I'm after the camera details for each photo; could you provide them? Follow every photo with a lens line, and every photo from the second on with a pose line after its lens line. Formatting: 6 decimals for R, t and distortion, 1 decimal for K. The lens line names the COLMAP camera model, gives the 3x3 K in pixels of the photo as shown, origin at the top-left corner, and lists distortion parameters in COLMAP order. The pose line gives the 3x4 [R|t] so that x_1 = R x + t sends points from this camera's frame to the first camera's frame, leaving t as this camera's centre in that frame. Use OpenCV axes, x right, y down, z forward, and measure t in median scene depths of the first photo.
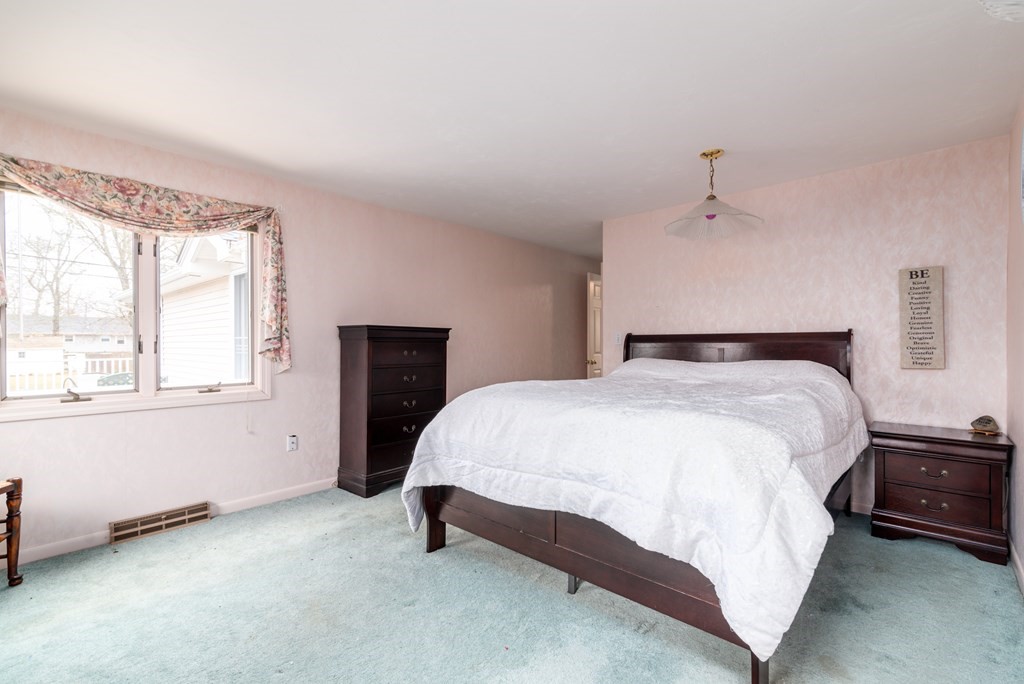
lens RADIAL K [[458.6, 0, 510.7], [0, 458.6, 342.7], [0, 0, 1]] dist [0.013723, 0.000271]
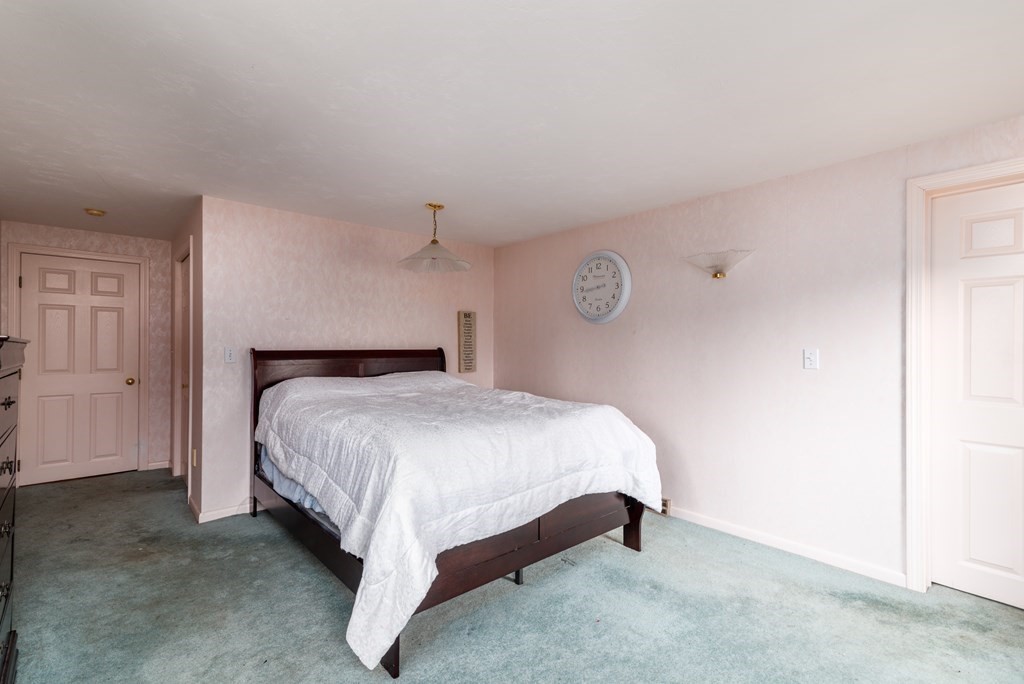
lens RADIAL K [[458.6, 0, 510.7], [0, 458.6, 339.6], [0, 0, 1]] dist [0.013723, 0.000271]
pose [[0.116474, 0.016345, 0.993059, -0.919500], [-0.001549, 0.999866, -0.016276, -0.042381], [-0.993193, 0.000358, 0.116484, 0.804785]]
